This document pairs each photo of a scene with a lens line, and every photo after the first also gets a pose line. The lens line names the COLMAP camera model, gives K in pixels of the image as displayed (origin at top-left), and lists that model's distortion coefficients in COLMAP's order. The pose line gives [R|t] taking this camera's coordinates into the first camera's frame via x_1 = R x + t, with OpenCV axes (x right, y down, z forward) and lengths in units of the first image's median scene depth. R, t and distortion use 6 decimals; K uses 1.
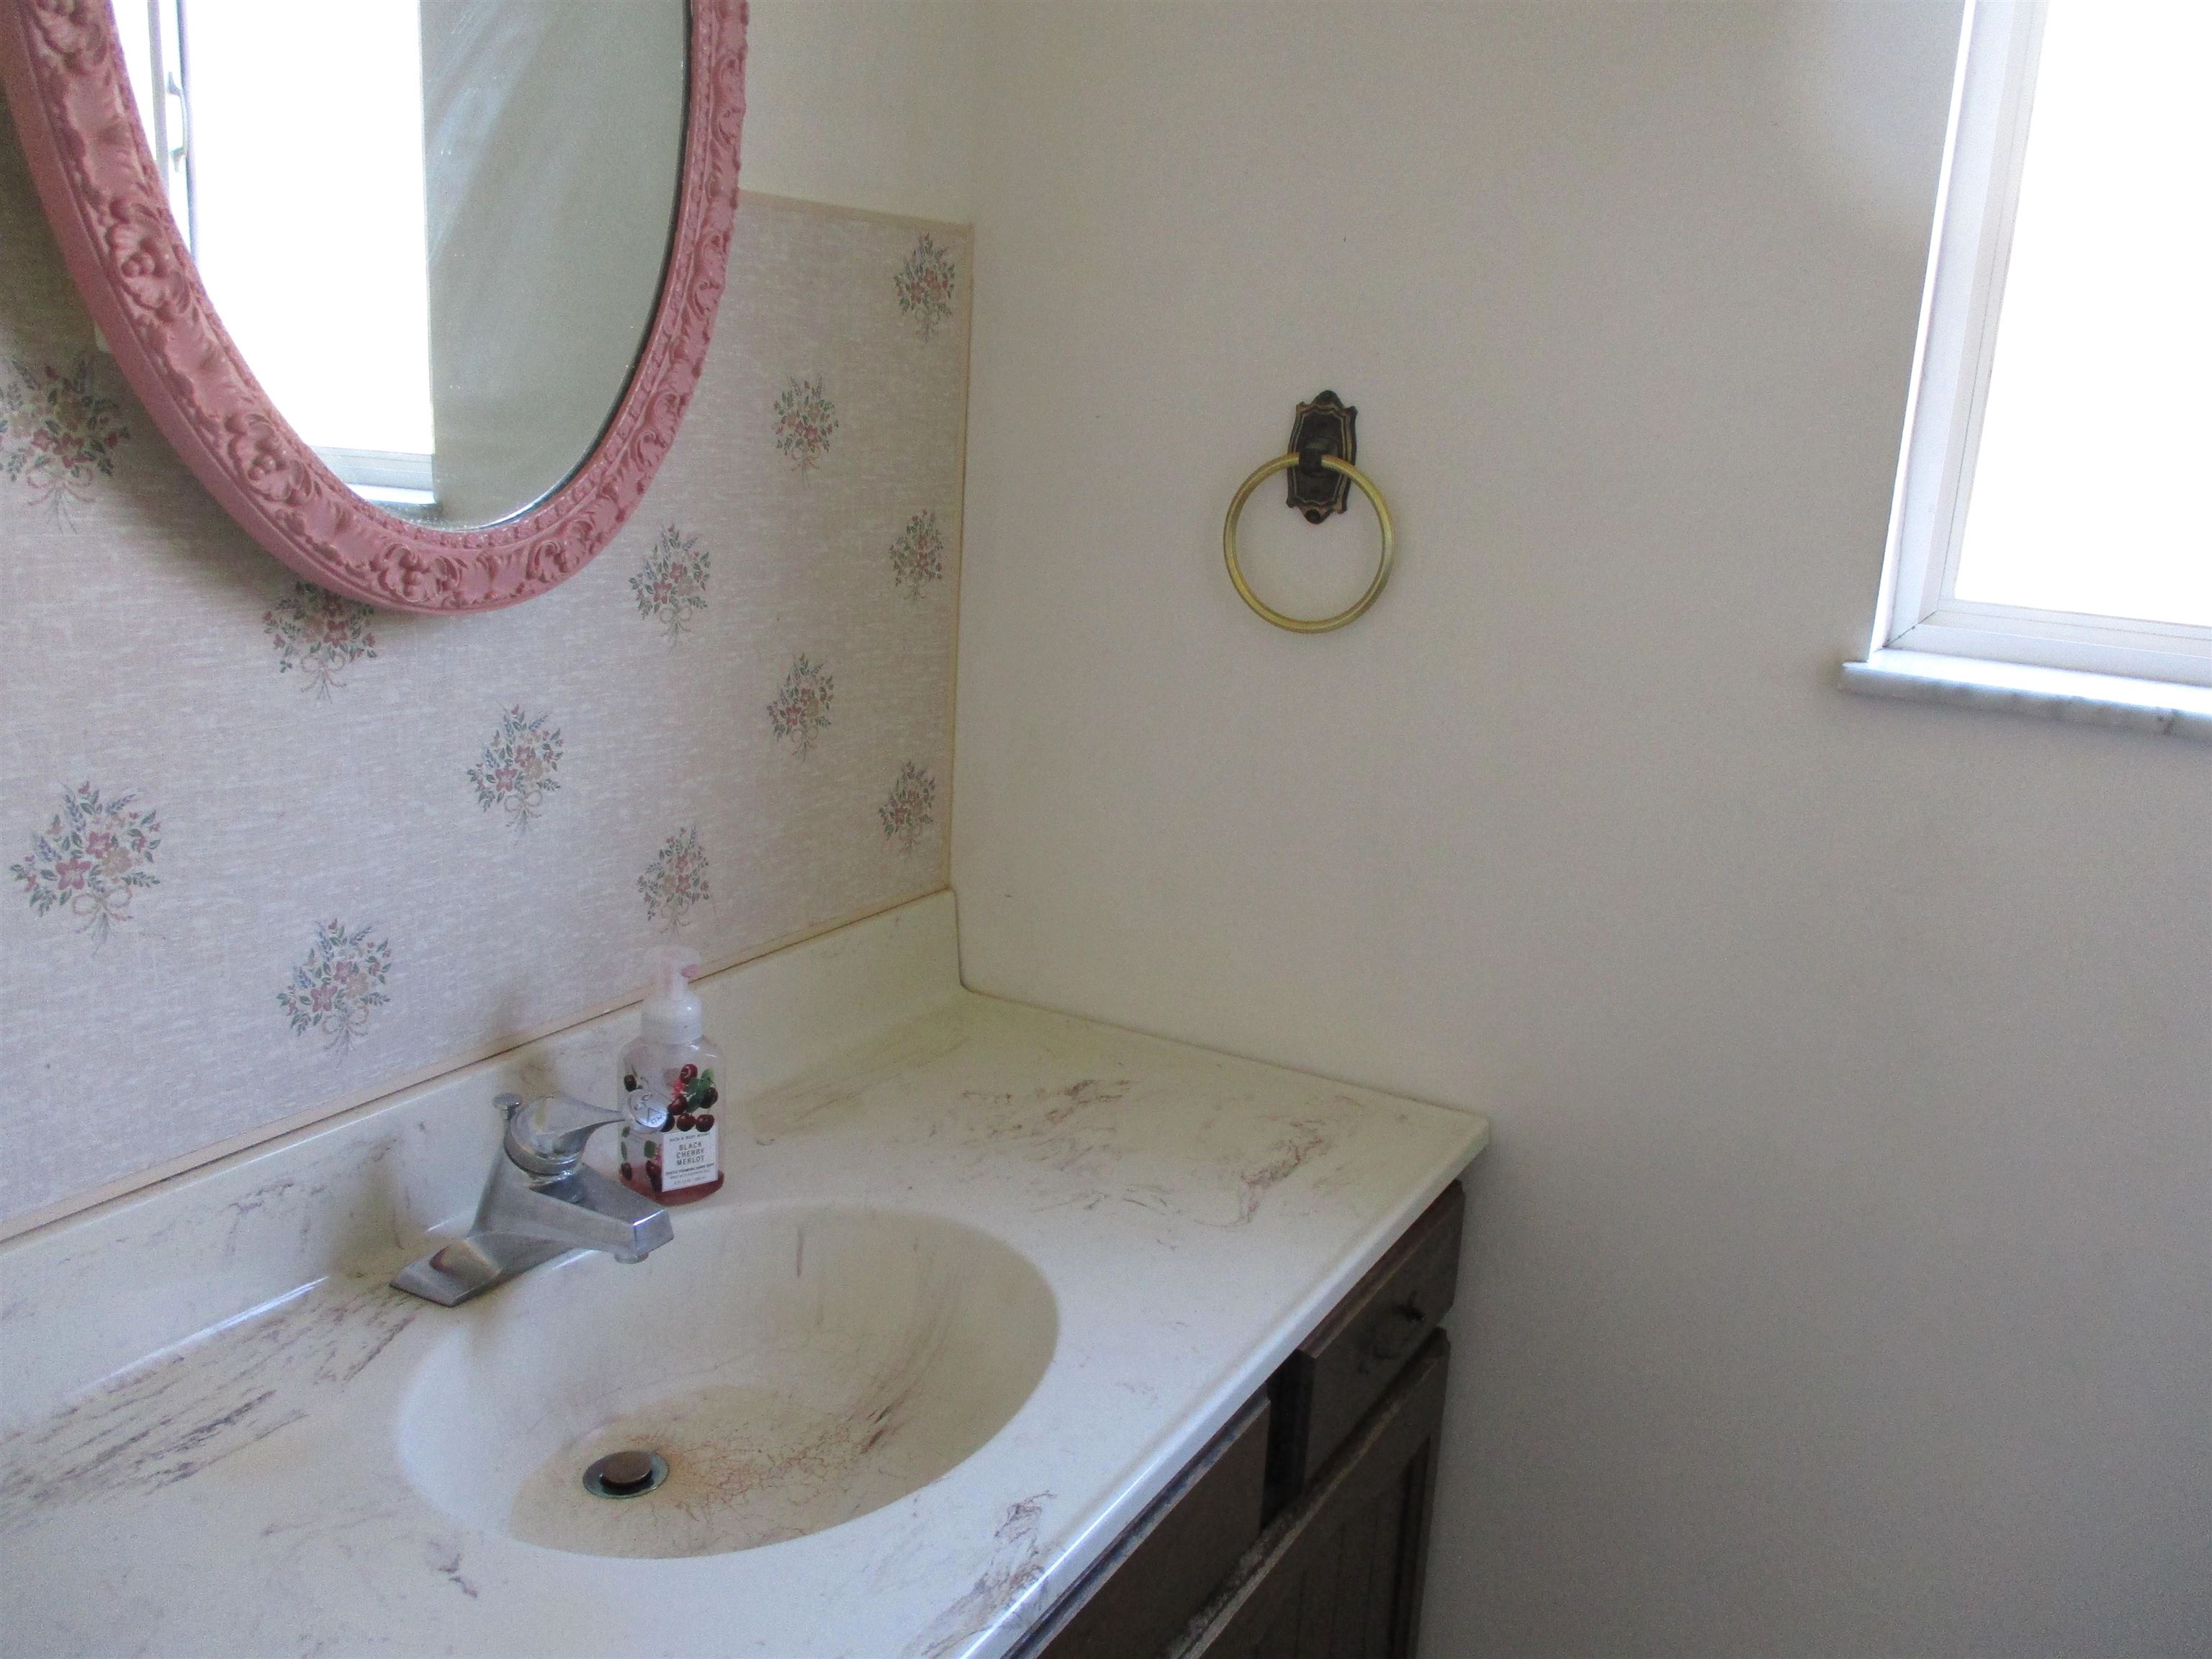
lens RADIAL K [[1813.1, 0, 1108.3], [0, 1813.1, 836.8], [0, 0, 1]] dist [-0.040943, 0.004105]
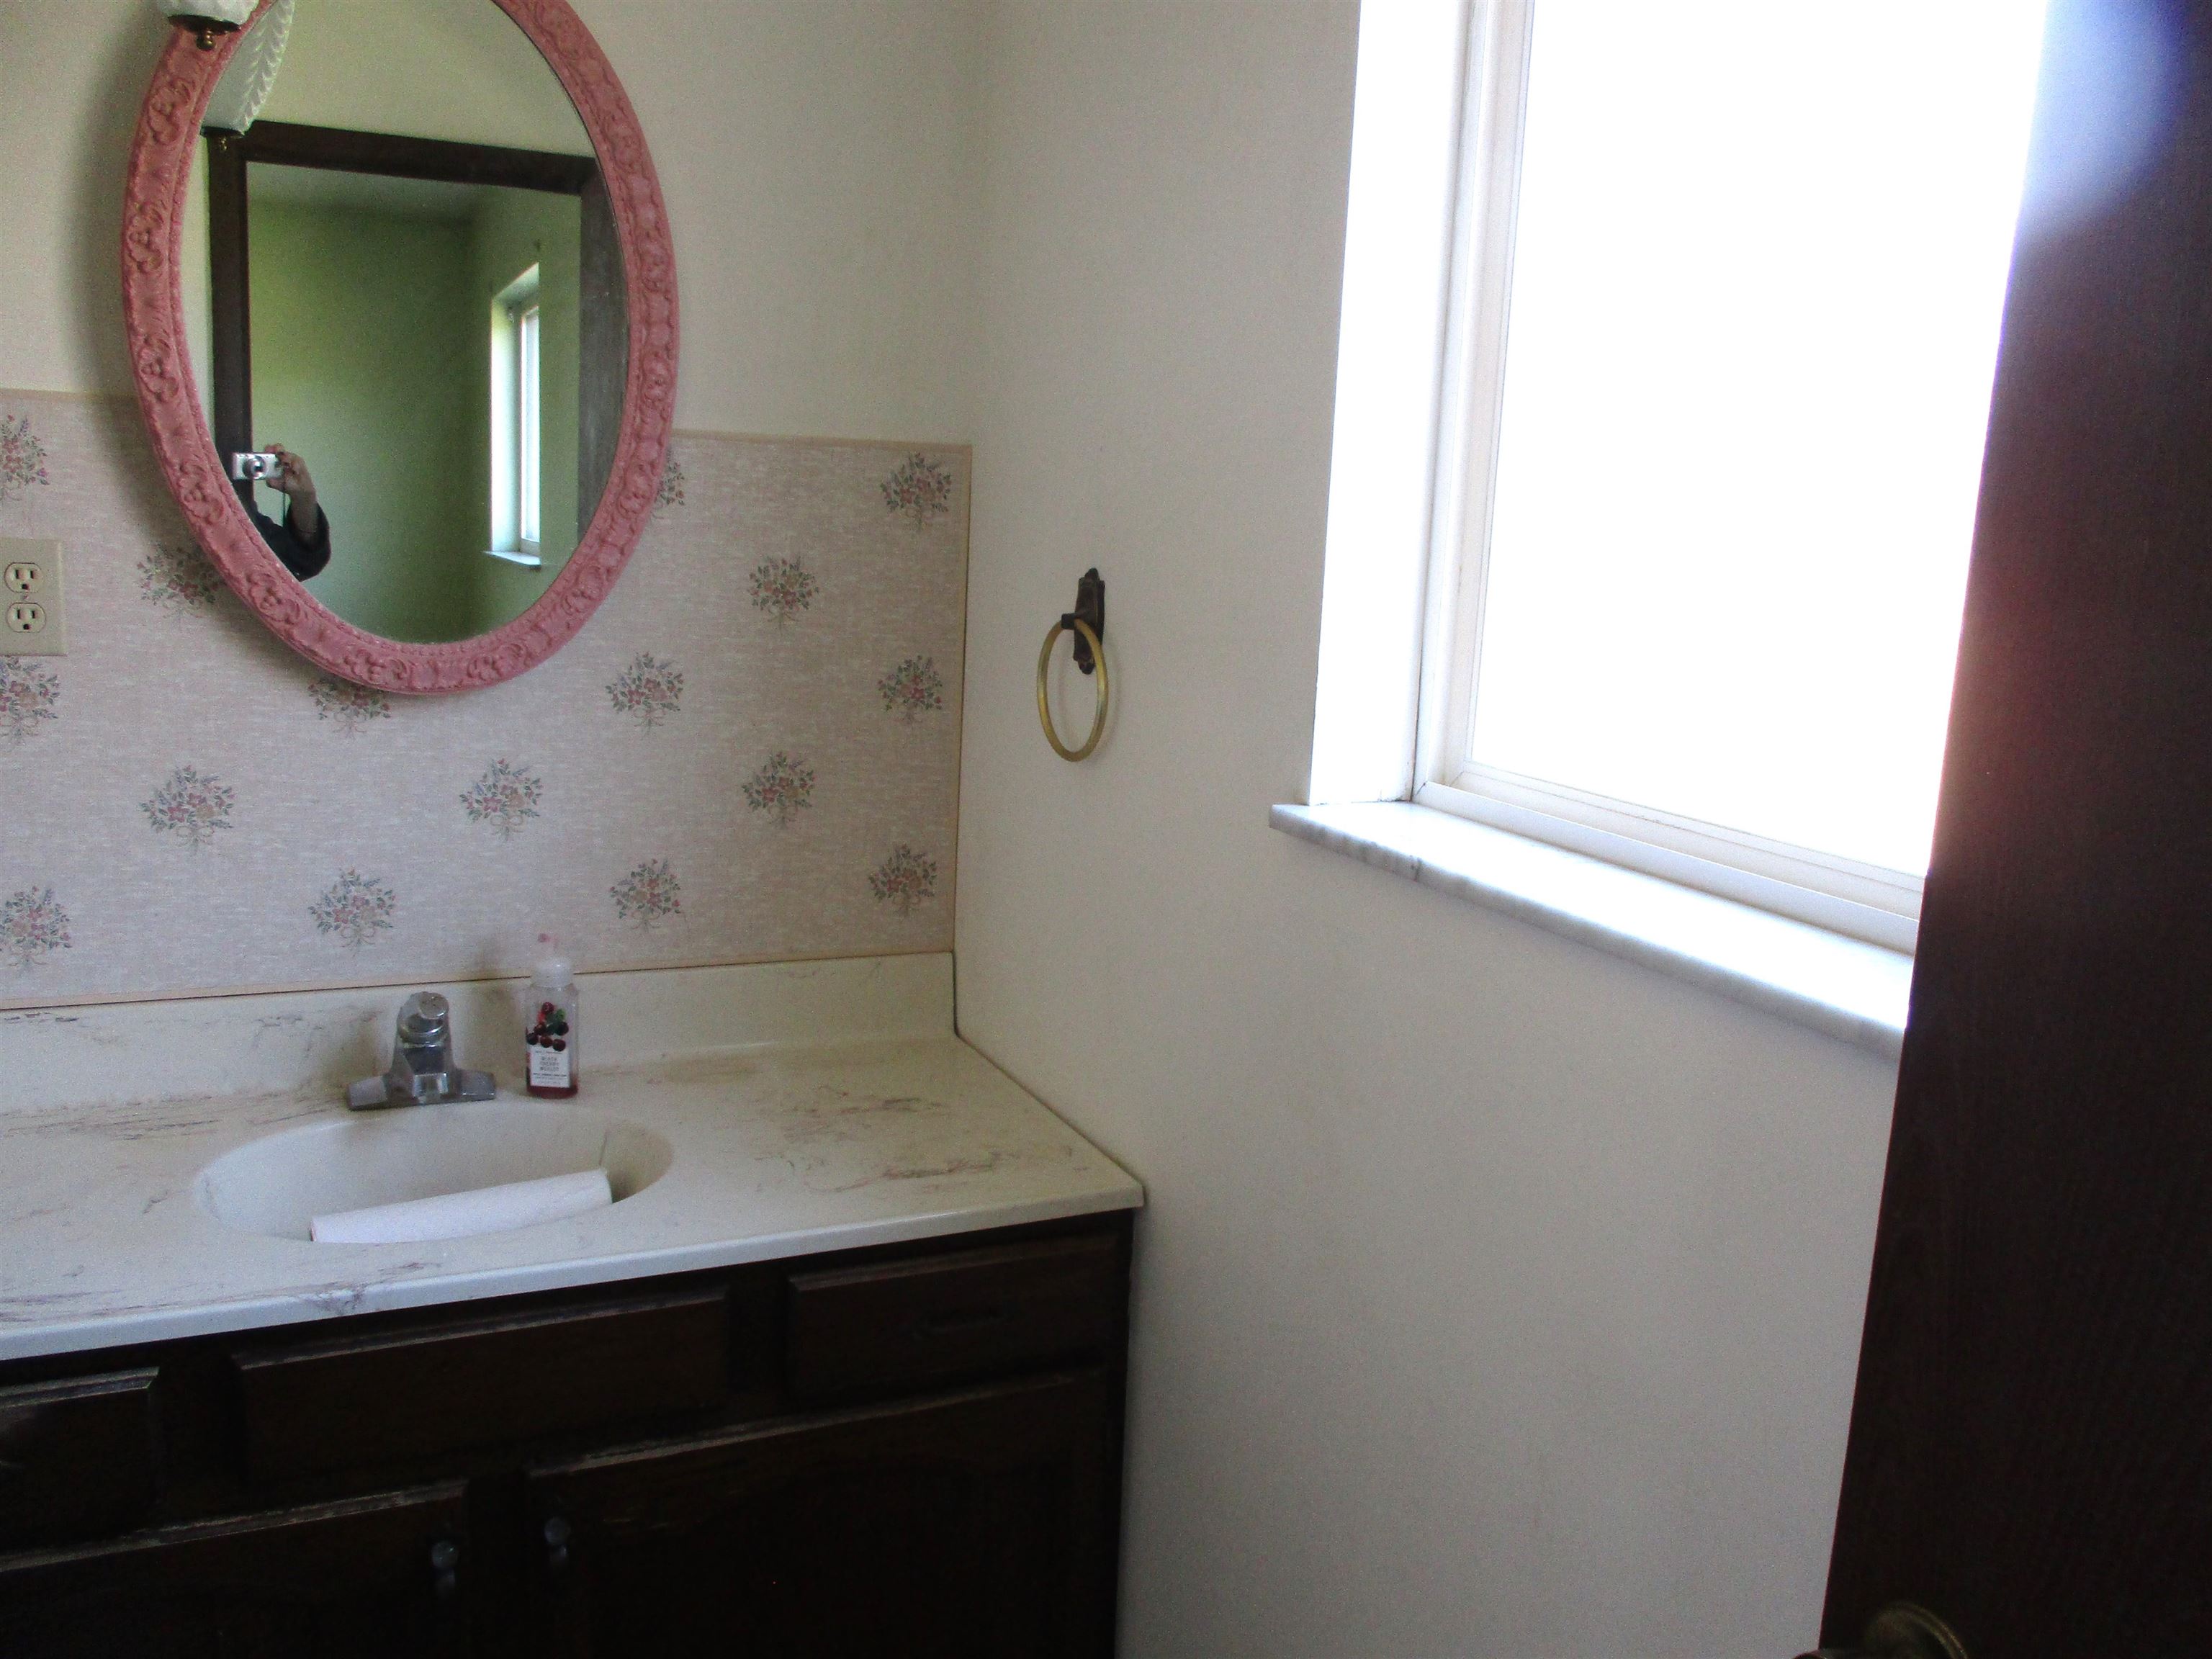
lens RADIAL K [[1813.1, 0, 1108.3], [0, 1813.1, 836.8], [0, 0, 1]] dist [-0.040943, 0.004105]
pose [[0.817222, 0.092474, -0.568856, 0.999880], [-0.148054, 0.987604, -0.052148, -0.001335], [0.556982, 0.126838, 0.820782, 0.005861]]
